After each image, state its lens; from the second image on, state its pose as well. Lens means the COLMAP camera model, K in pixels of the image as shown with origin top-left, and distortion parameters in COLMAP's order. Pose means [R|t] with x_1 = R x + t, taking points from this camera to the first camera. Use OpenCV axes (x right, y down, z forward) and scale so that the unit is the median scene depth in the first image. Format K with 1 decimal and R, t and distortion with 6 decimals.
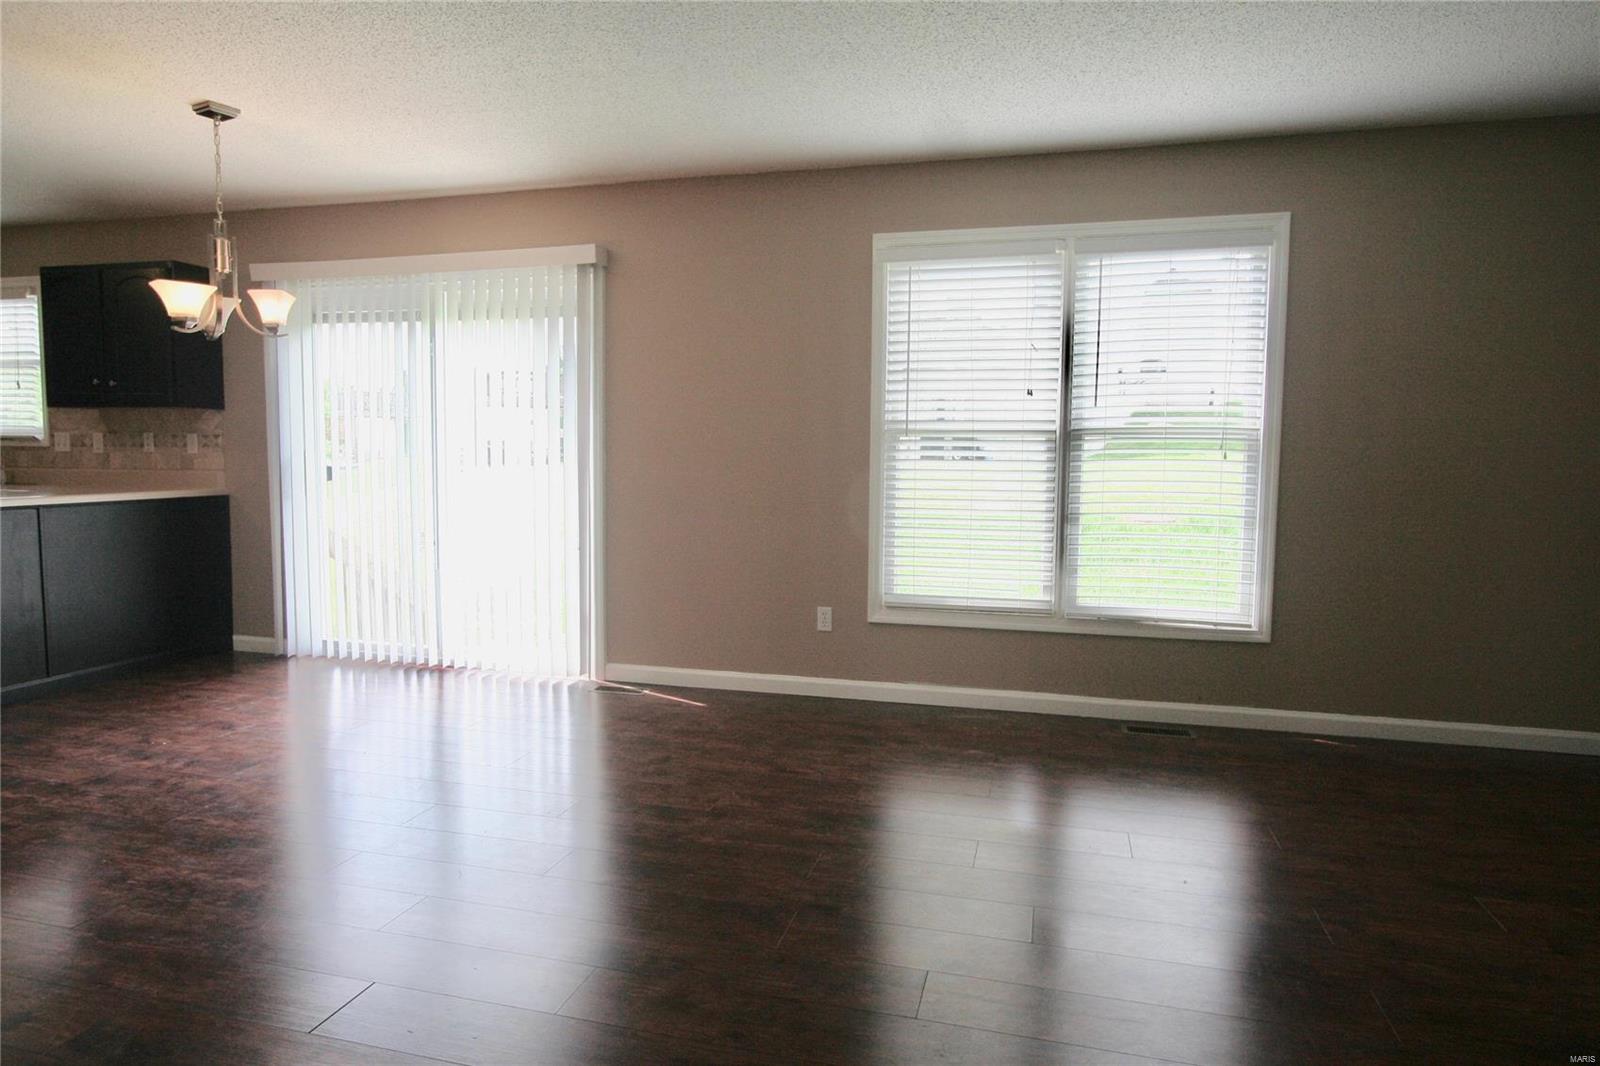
lens RADIAL K [[1020.1, 0, 799.1], [0, 1020.1, 535.6], [0, 0, 1]] dist [-0.011564, -0.000978]
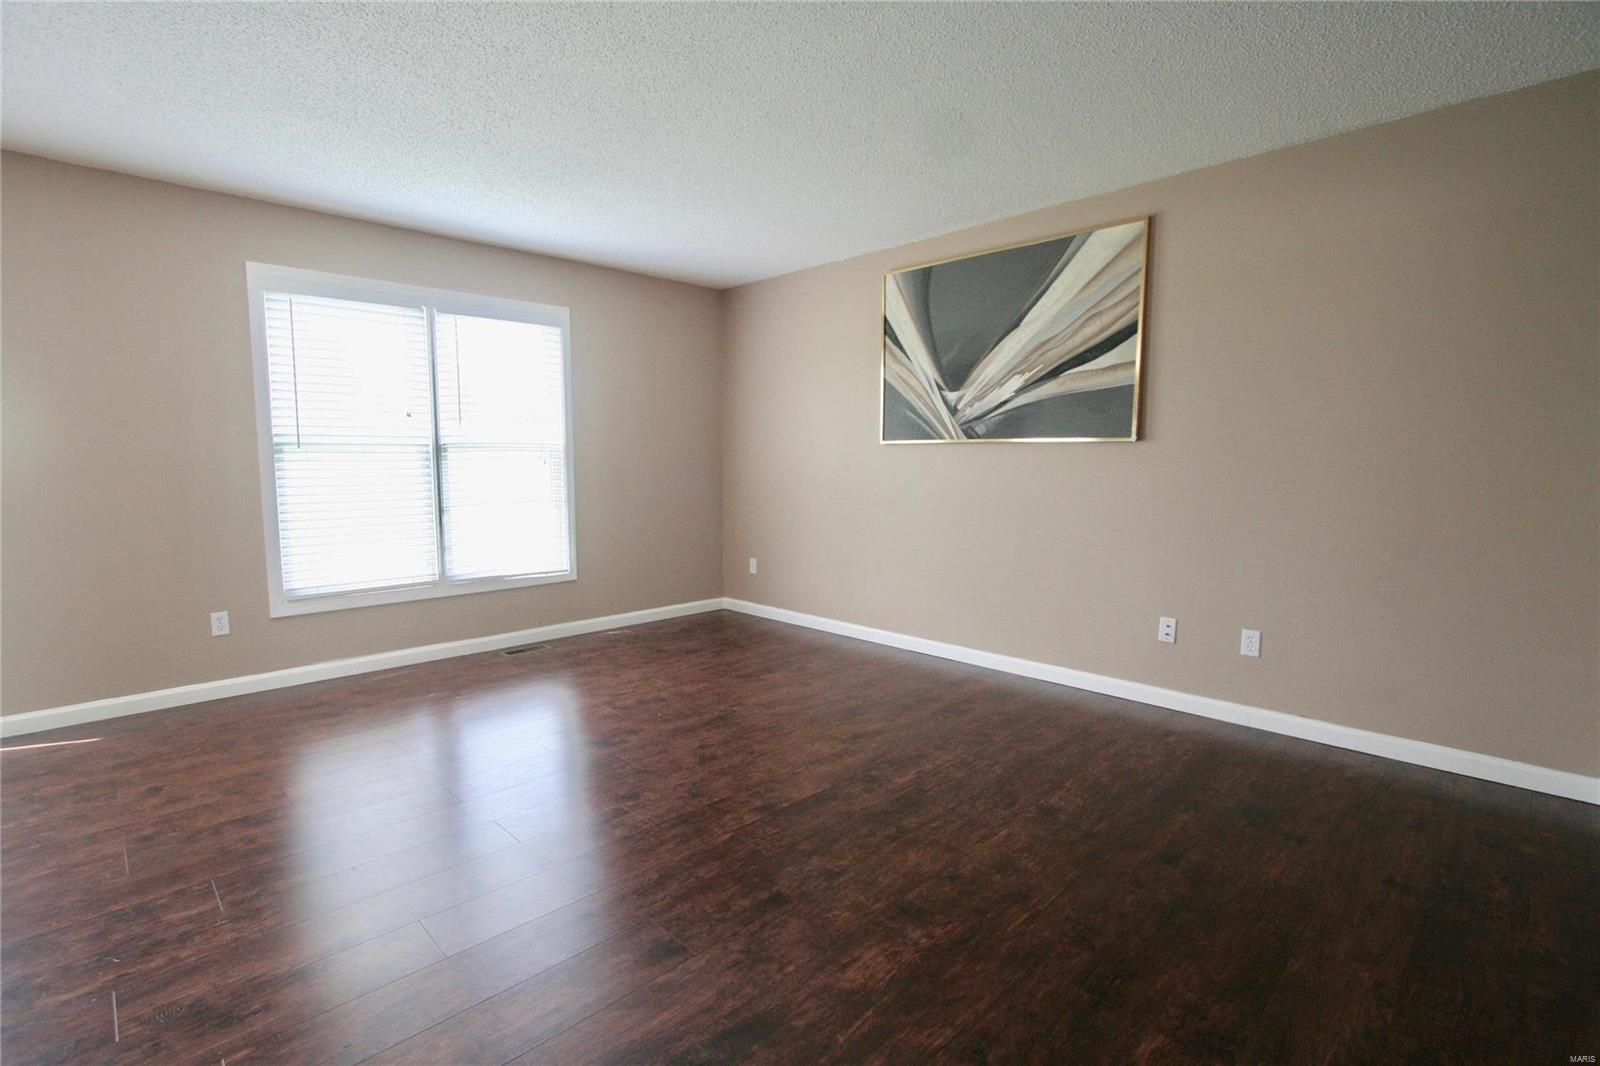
lens RADIAL K [[741.7, 0, 801.4], [0, 741.7, 526.9], [0, 0, 1]] dist [0.004967, 0.000444]
pose [[0.508716, -0.088460, 0.856378, -0.350138], [0.080999, 0.995213, 0.054686, -0.011341], [-0.857116, 0.041546, 0.513446, 0.105330]]
